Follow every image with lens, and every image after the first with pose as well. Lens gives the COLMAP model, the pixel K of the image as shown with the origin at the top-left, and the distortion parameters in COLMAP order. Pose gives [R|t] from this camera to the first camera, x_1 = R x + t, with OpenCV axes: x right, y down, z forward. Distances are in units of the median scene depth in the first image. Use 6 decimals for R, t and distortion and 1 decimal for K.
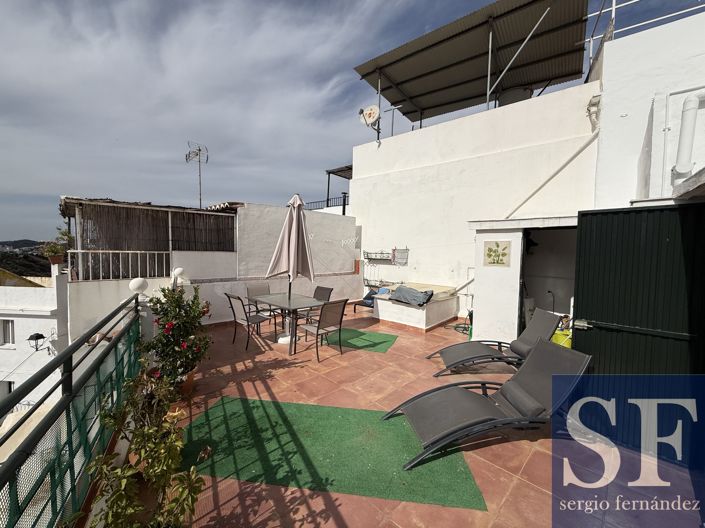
lens RADIAL K [[285.1, 0, 351.8], [0, 285.1, 264.7], [0, 0, 1]] dist [-0.000903, 0.000467]
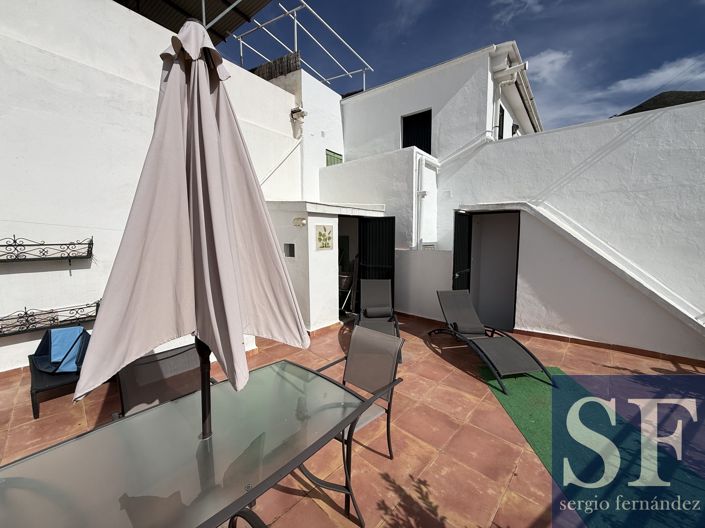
lens RADIAL K [[285.1, 0, 349.7], [0, 285.1, 263.1], [0, 0, 1]] dist [-0.000903, 0.000467]
pose [[-0.040870, -0.121592, 0.991738, -0.521569], [0.048819, 0.991139, 0.123531, -0.070865], [-0.997971, 0.053464, -0.034572, 0.959374]]
